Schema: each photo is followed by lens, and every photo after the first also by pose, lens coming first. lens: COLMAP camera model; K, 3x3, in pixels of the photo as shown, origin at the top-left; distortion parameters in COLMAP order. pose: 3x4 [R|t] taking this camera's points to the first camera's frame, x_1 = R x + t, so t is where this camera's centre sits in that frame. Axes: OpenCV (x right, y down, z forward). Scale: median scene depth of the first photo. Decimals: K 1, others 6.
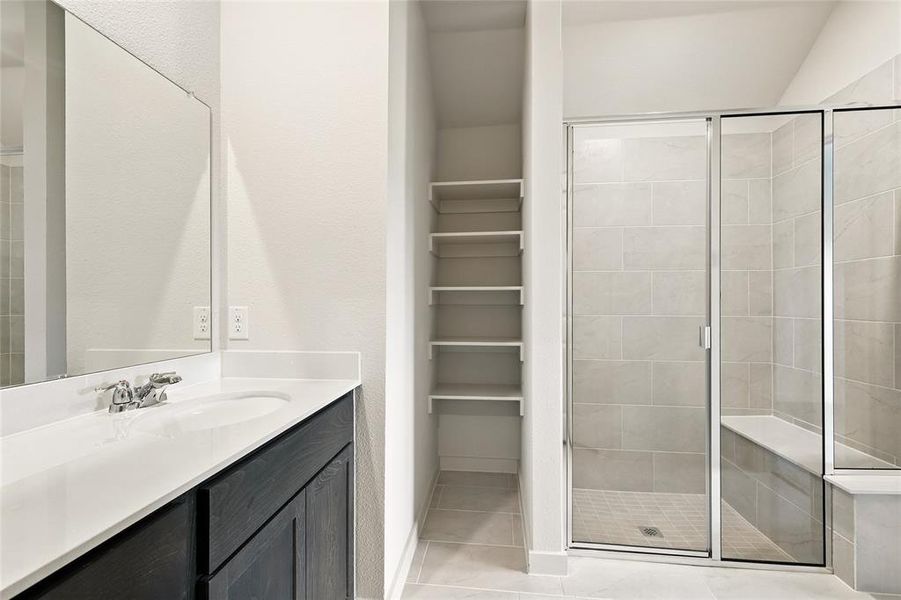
lens RADIAL K [[394.3, 0, 452.1], [0, 394.3, 300.1], [0, 0, 1]] dist [0.001564, -0.000054]
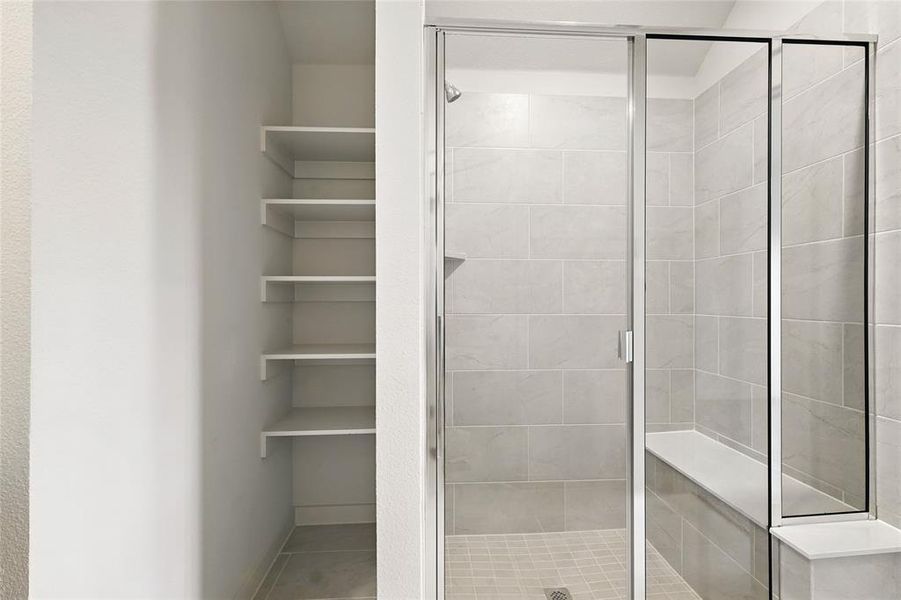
lens RADIAL K [[394.3, 0, 452.1], [0, 394.3, 300.1], [0, 0, 1]] dist [0.001564, -0.000054]
pose [[0.985439, -0.001749, 0.170020, 0.158606], [0.000786, 0.999983, 0.005730, 0.005215], [-0.170027, -0.005513, 0.985424, 0.264298]]
